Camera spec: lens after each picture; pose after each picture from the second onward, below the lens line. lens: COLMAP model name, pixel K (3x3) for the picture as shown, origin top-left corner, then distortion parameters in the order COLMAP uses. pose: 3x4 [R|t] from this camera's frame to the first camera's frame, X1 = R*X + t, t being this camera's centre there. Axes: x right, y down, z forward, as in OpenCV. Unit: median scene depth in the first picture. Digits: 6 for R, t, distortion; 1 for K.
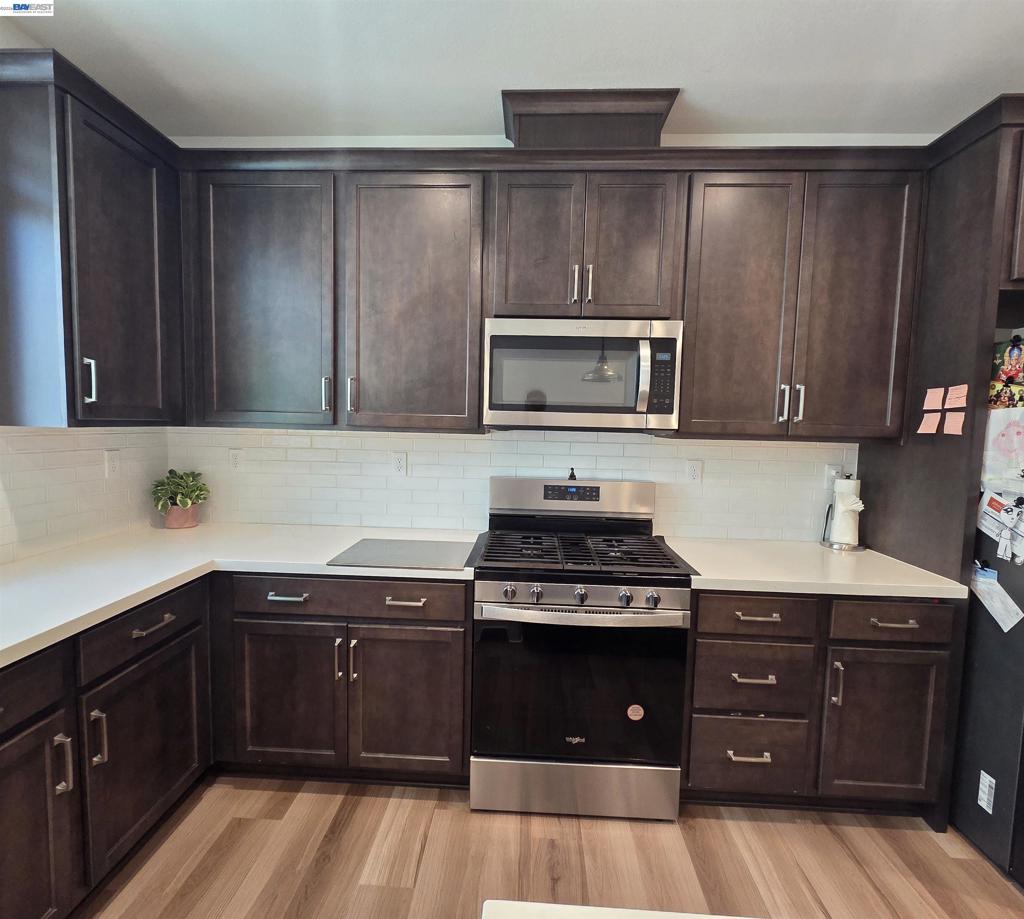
lens RADIAL K [[503.9, 0, 506.8], [0, 503.9, 463.4], [0, 0, 1]] dist [0.005365, -0.003086]
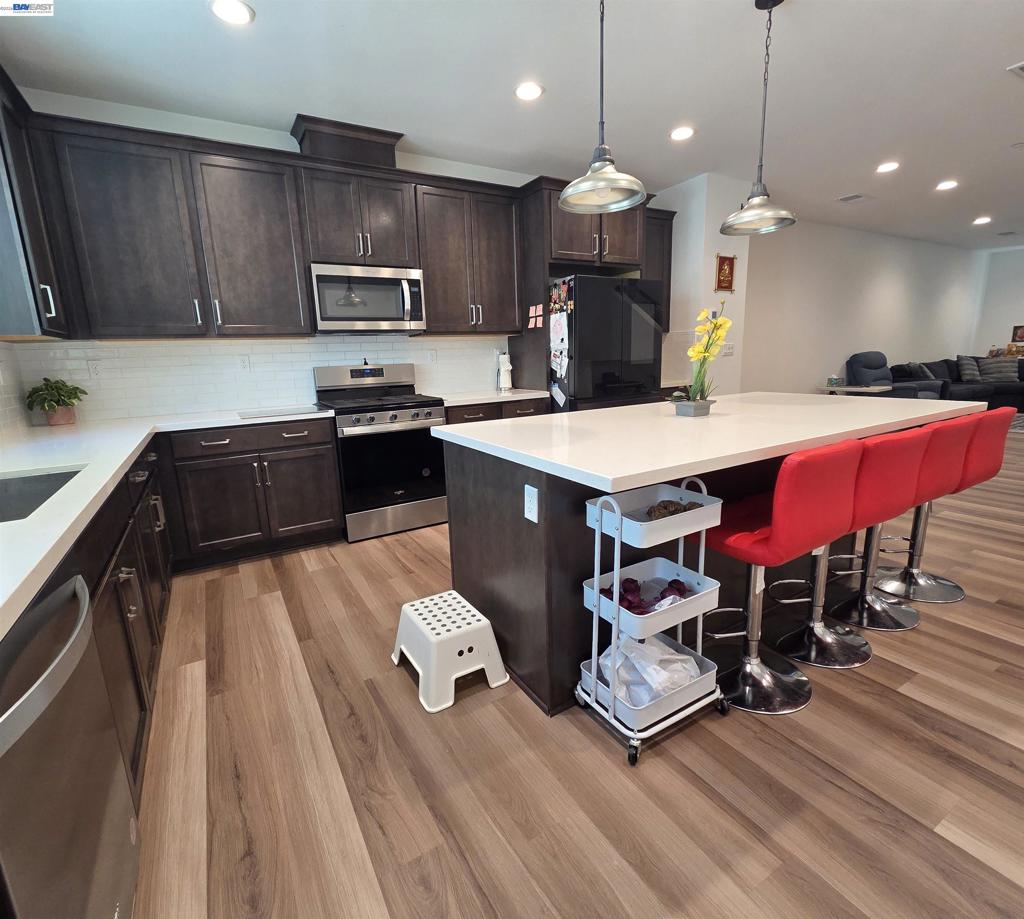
lens RADIAL K [[503.9, 0, 503.6], [0, 503.9, 462.2], [0, 0, 1]] dist [0.005365, -0.003086]
pose [[0.836141, -0.164145, 0.523378, -0.492870], [0.096578, 0.983323, 0.154105, 0.160250], [-0.539945, -0.078307, 0.838050, -0.786429]]
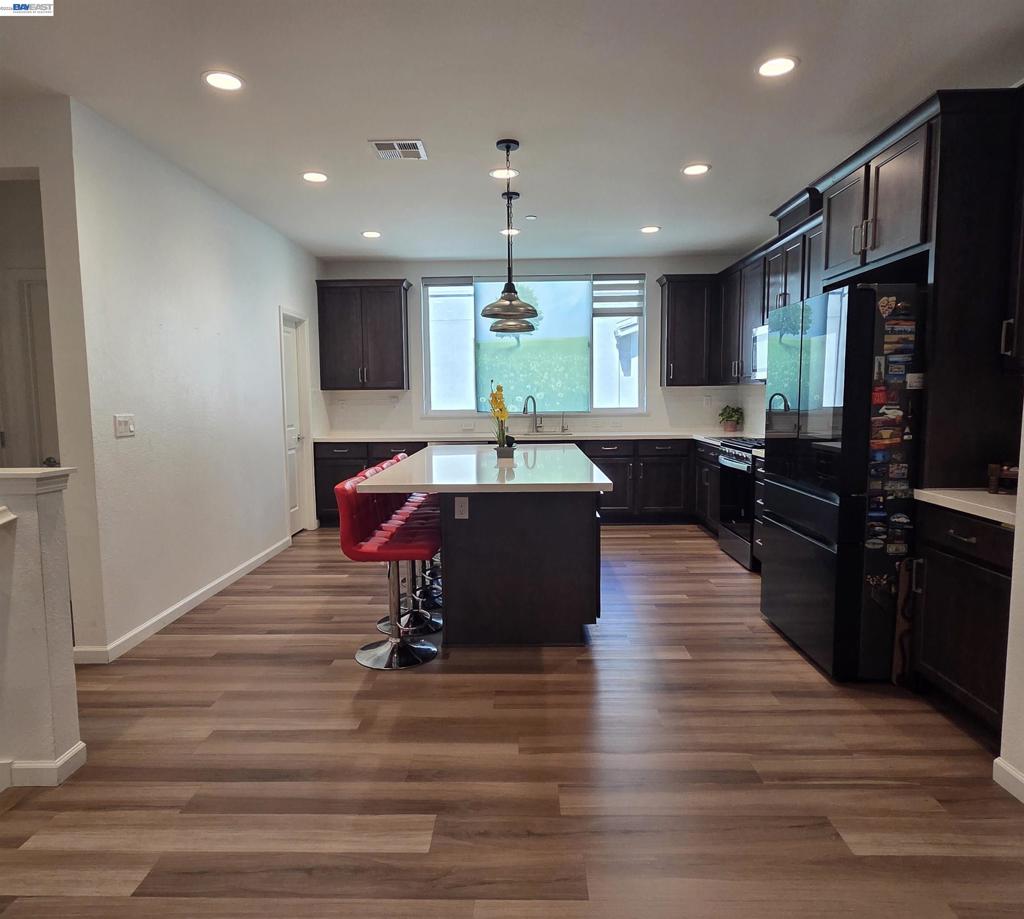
lens RADIAL K [[660.4, 0, 512.9], [0, 660.4, 452.5], [0, 0, 1]] dist [0.001102, 0.001853]
pose [[0.040689, 0.065780, -0.997004, 2.736263], [-0.066243, 0.995813, 0.062998, 0.121818], [0.996974, 0.063481, 0.044876, -0.095614]]
